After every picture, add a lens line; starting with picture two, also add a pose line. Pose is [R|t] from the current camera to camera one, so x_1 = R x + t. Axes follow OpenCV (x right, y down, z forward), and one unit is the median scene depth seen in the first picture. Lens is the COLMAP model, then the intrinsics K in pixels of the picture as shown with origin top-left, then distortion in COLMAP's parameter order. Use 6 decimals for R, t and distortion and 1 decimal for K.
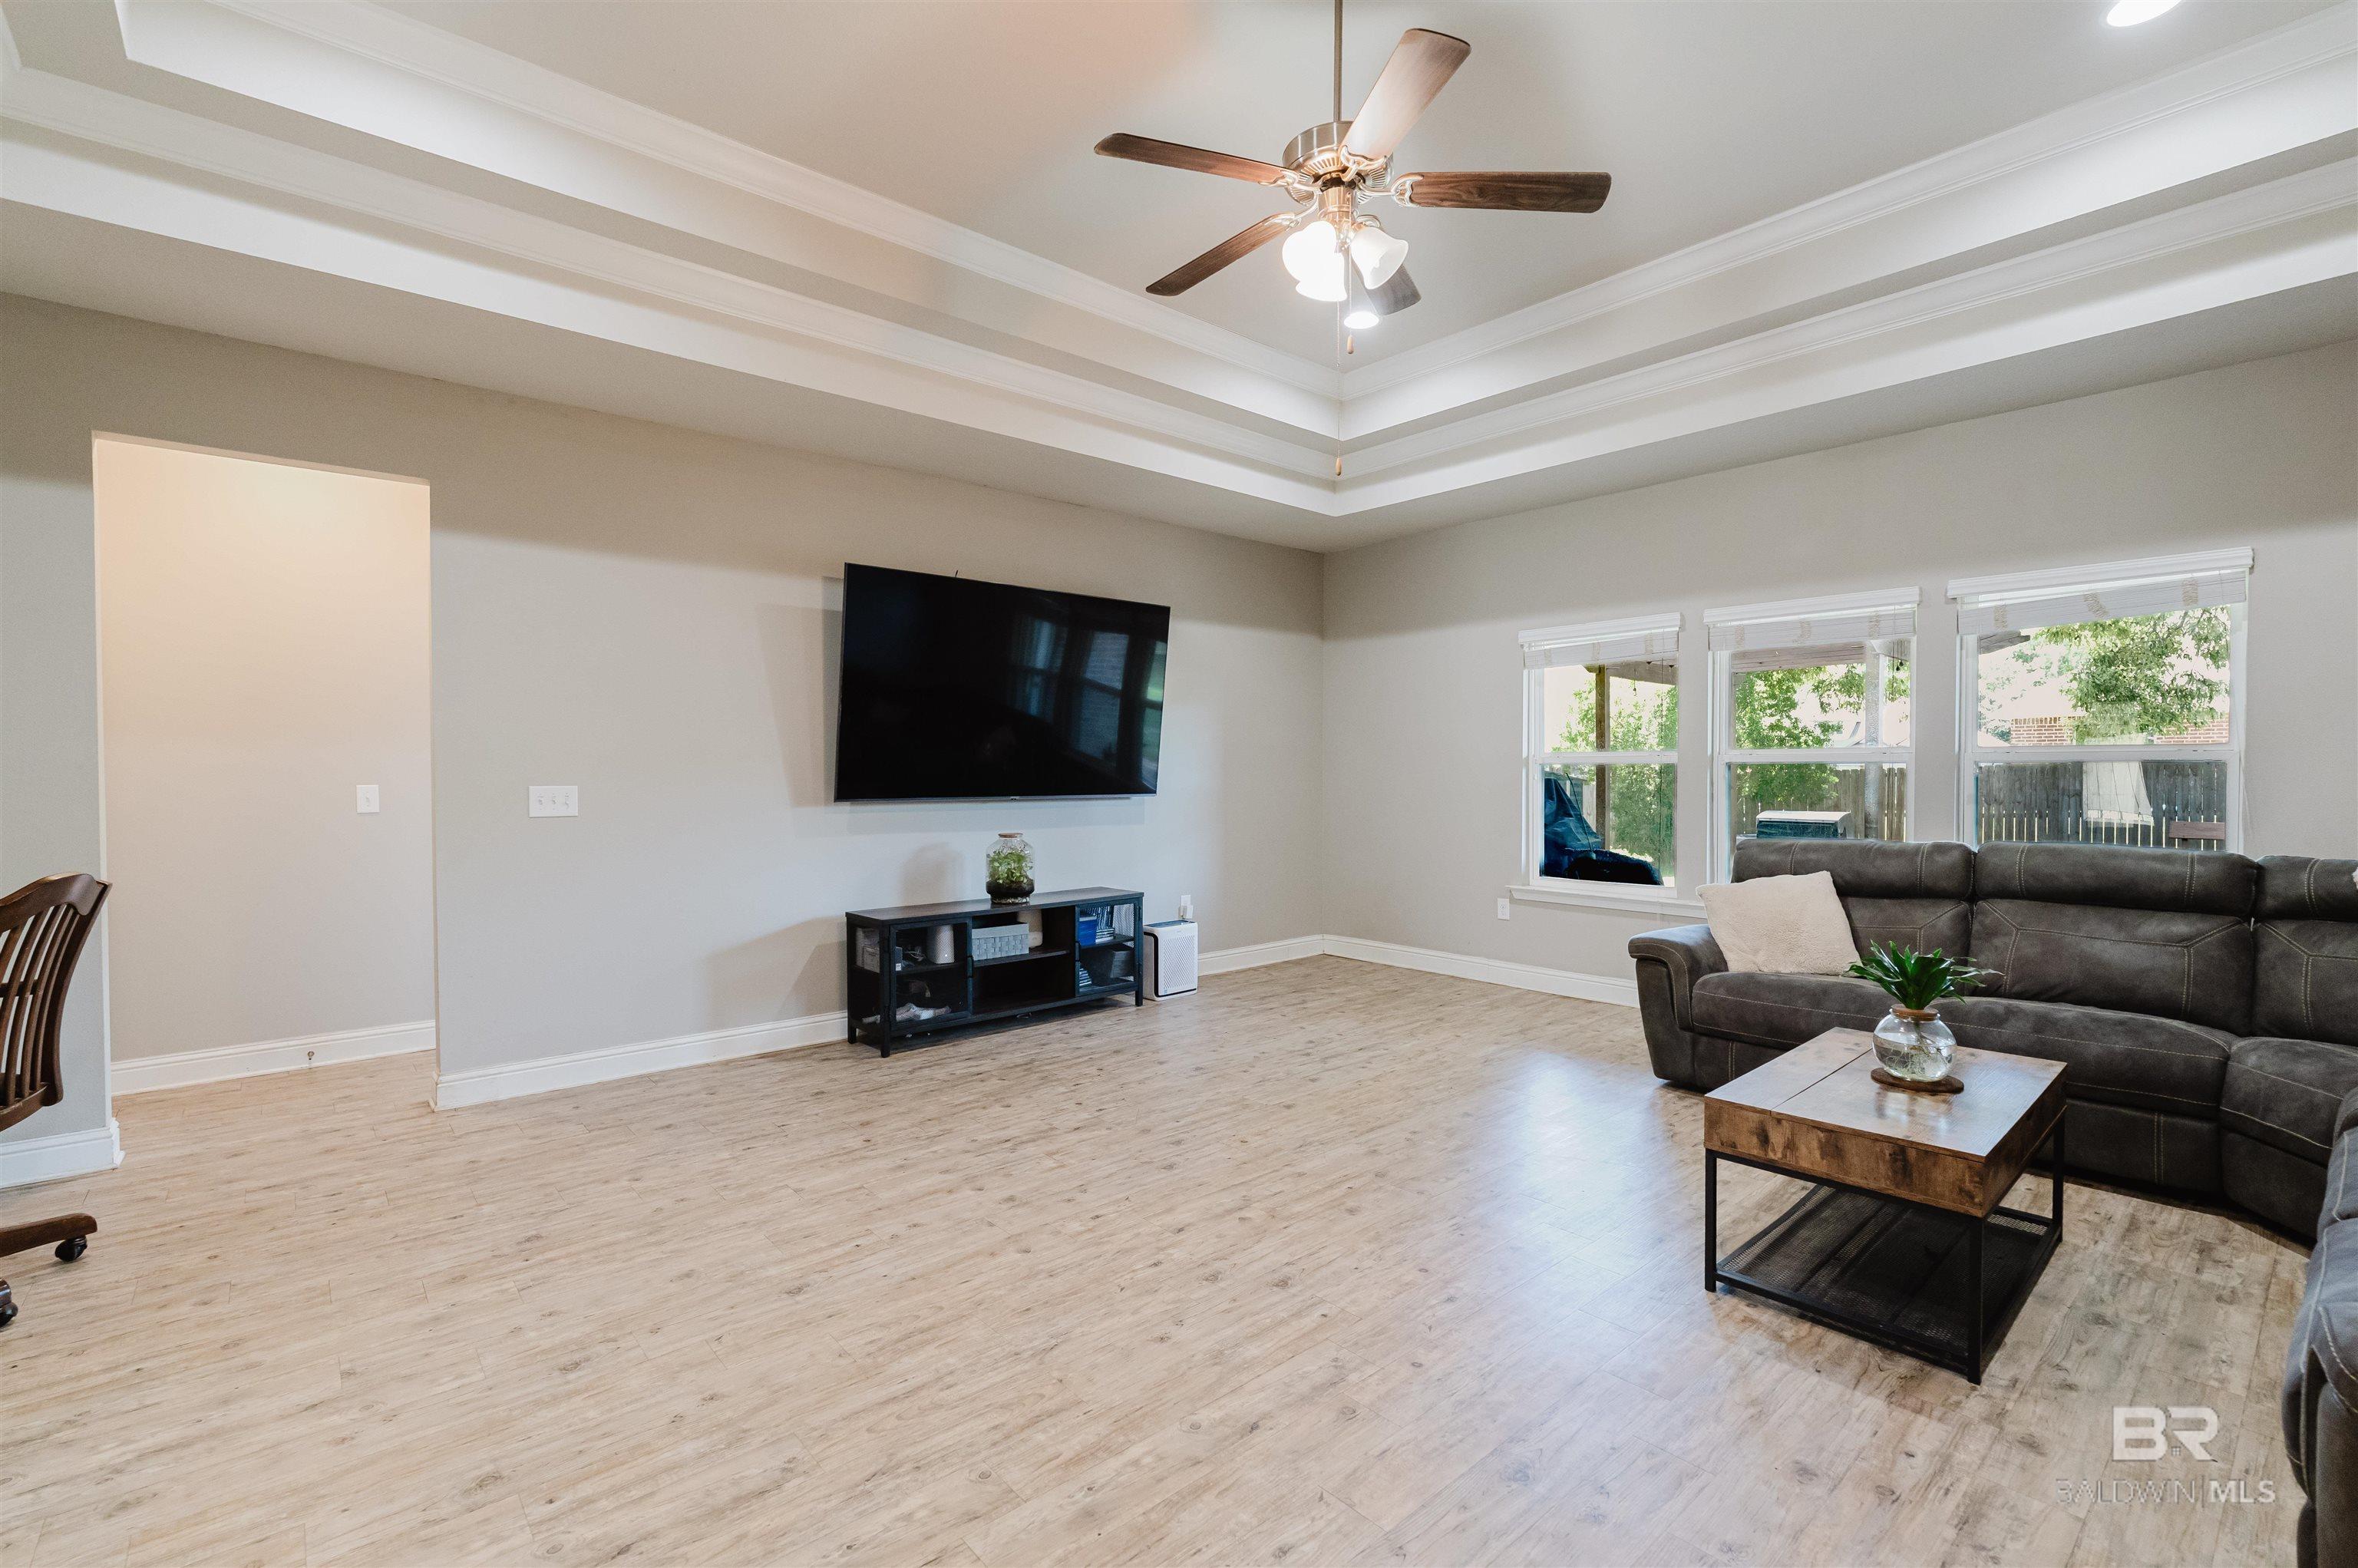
lens RADIAL K [[1044.2, 0, 1187.9], [0, 1044.2, 790.7], [0, 0, 1]] dist [-0.007490, -0.001045]
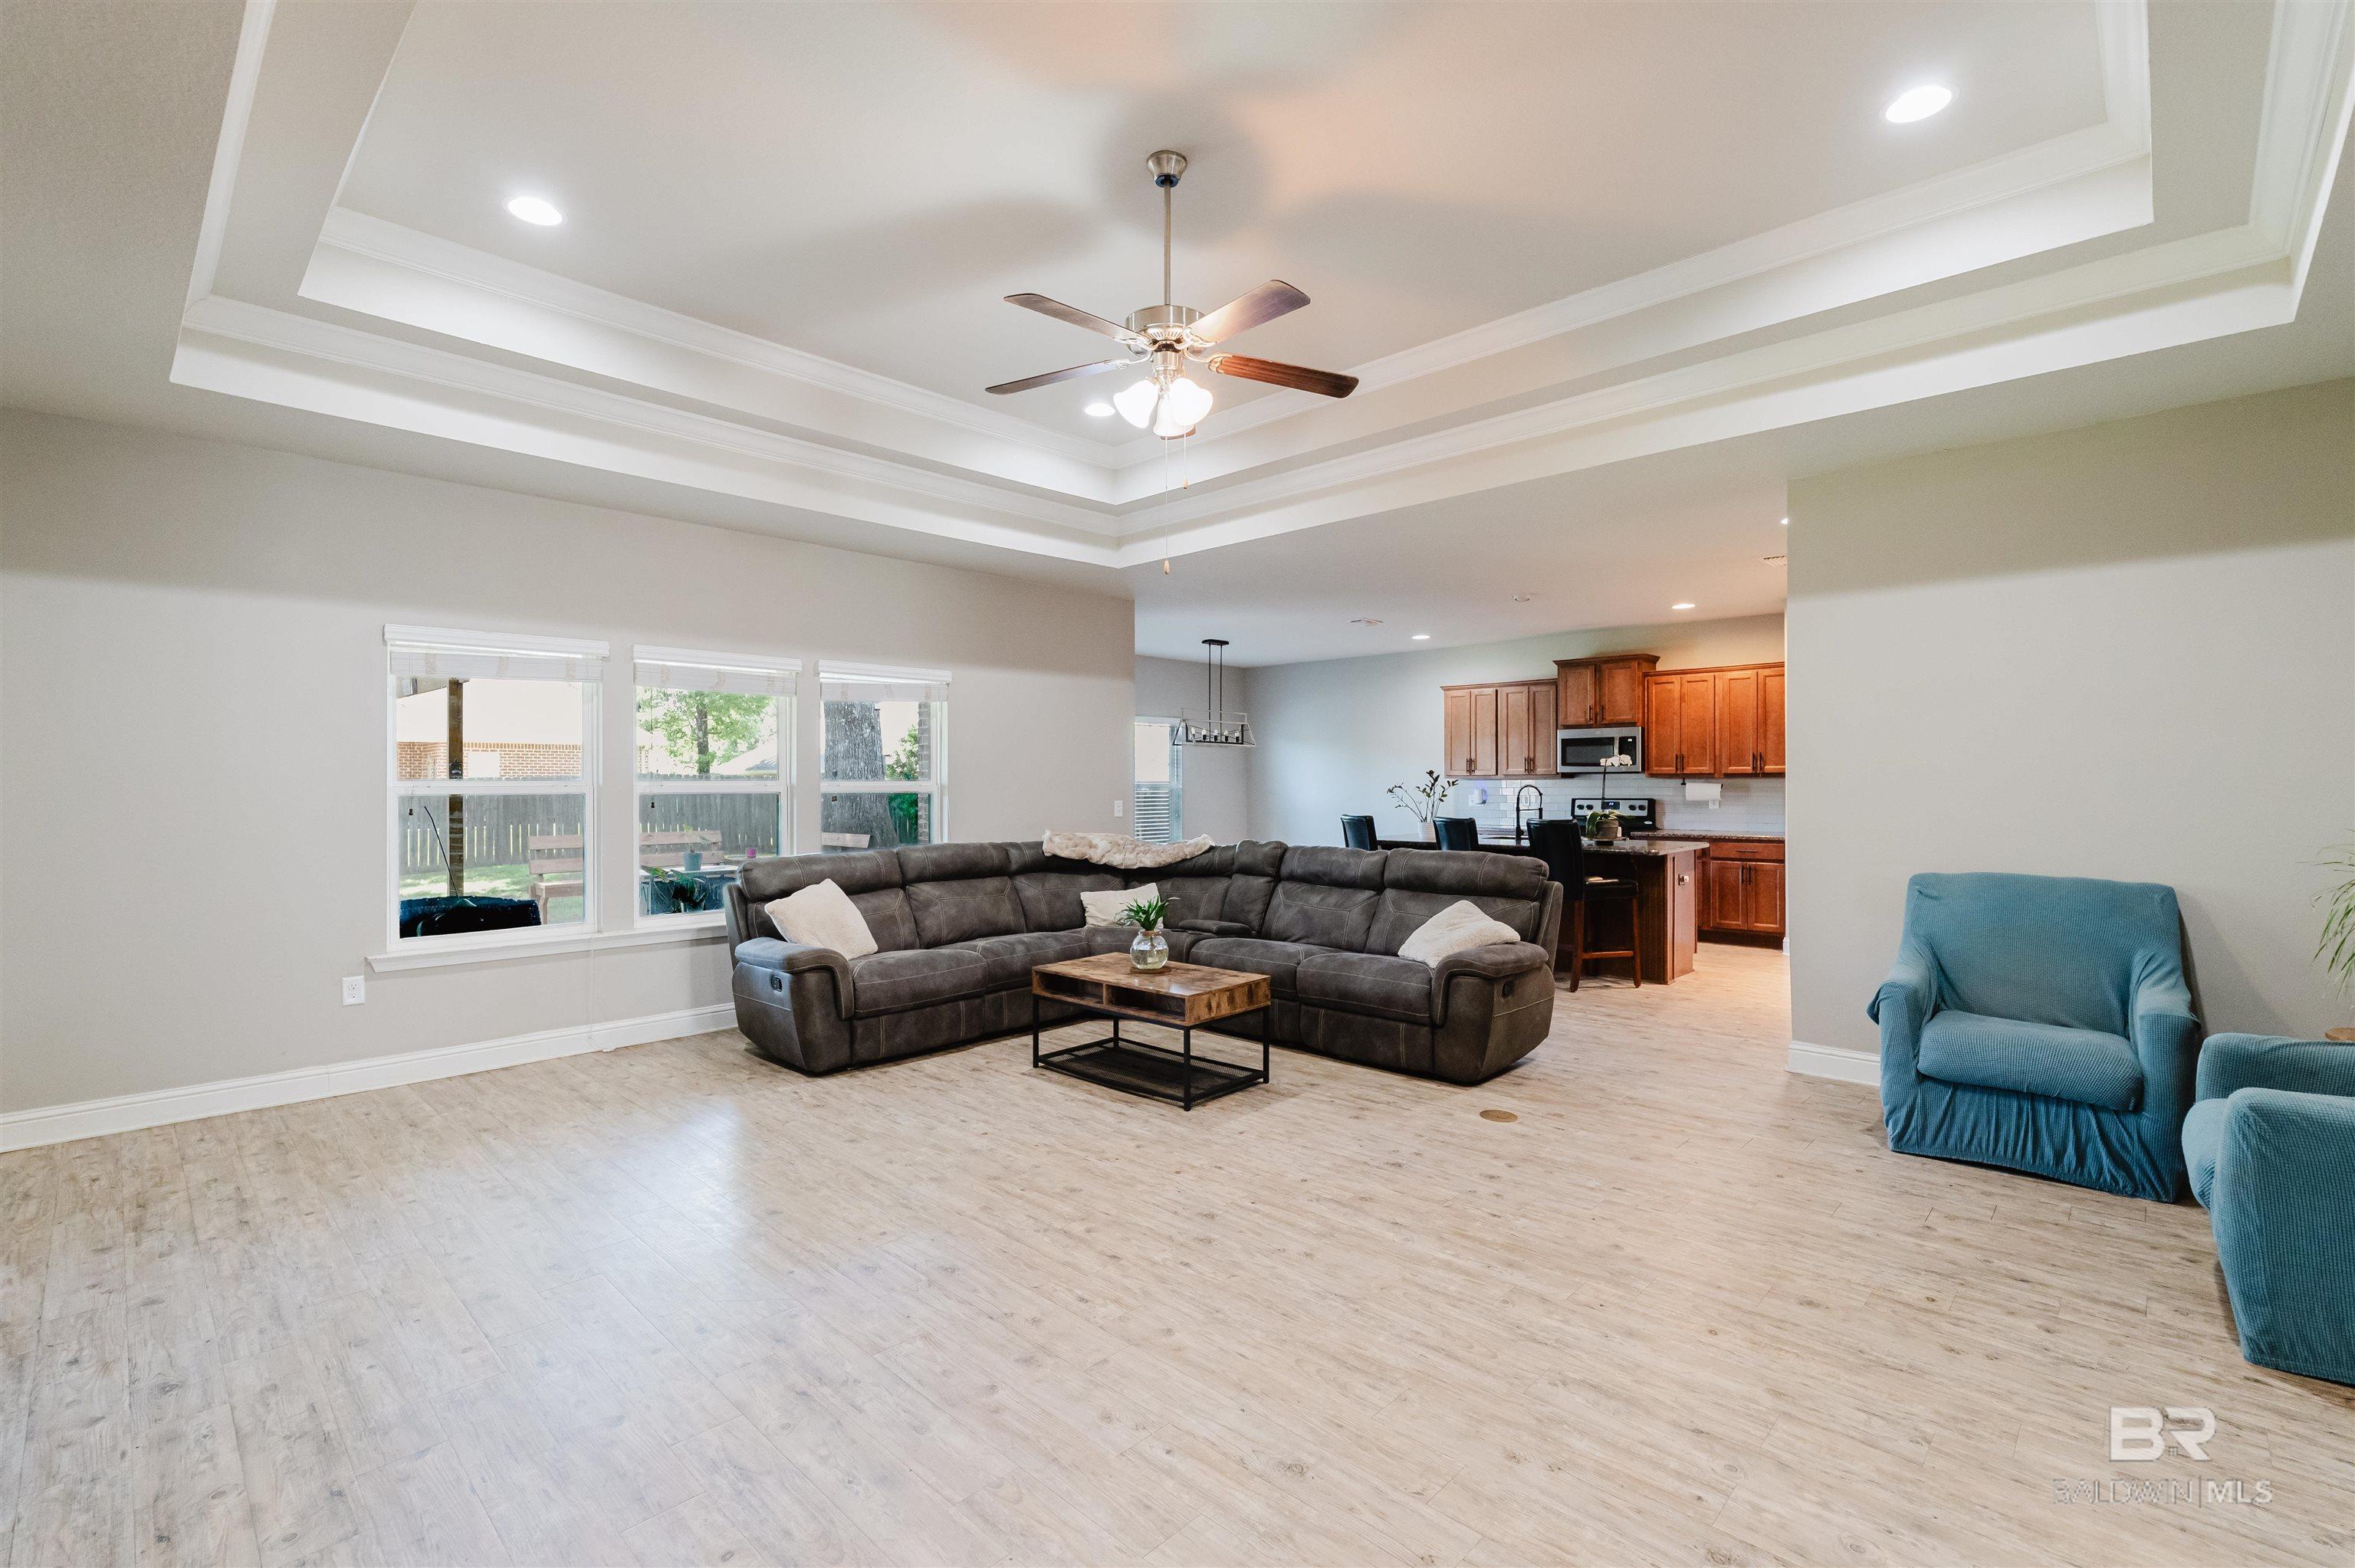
lens RADIAL K [[1031.9, 0, 1177.5], [0, 1031.9, 784.0], [0, 0, 1]] dist [-0.007340, -0.000405]
pose [[-0.086571, 0.001846, 0.996244, -0.816217], [0.023488, 0.999724, 0.000188, -0.034320], [-0.995969, 0.023416, -0.086590, 0.808469]]
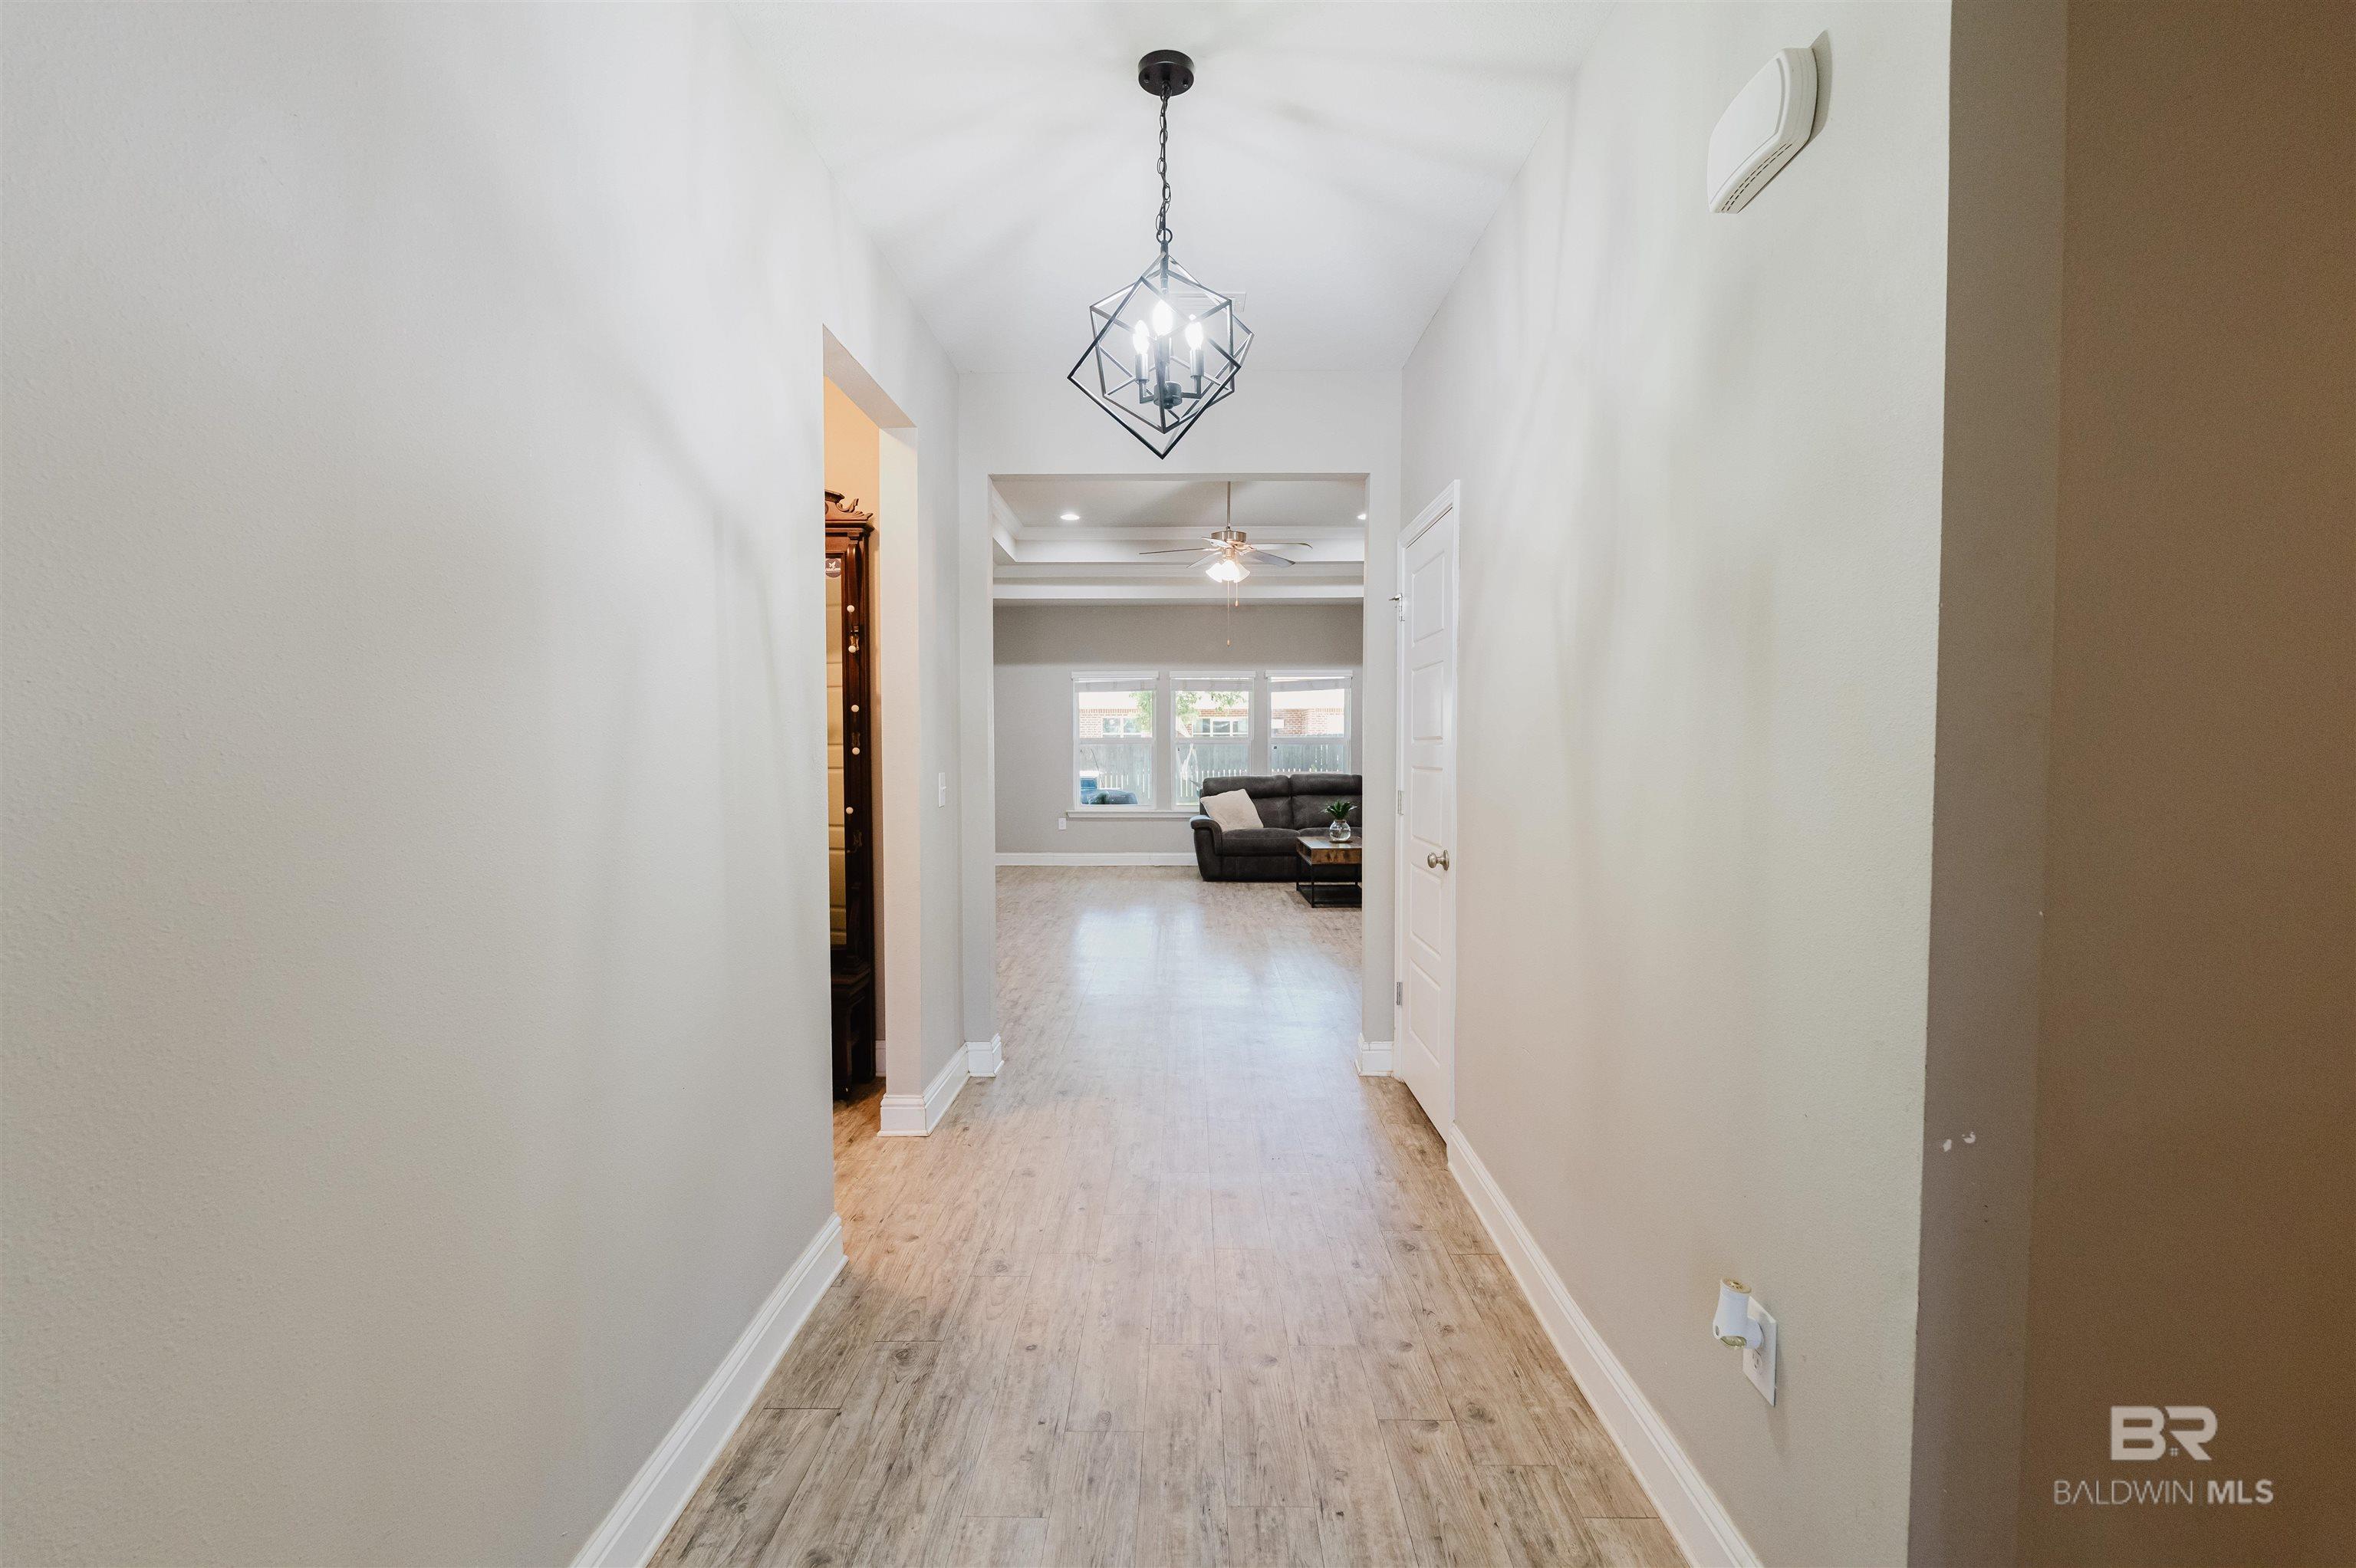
lens RADIAL K [[1043.3, 0, 1186.9], [0, 1043.3, 790.7], [0, 0, 1]] dist [-0.007490, -0.001045]
pose [[0.649218, -0.033156, 0.759879, -1.583235], [0.015771, 0.999421, 0.030134, 0.006836], [-0.760439, -0.007580, 0.649365, -0.579197]]
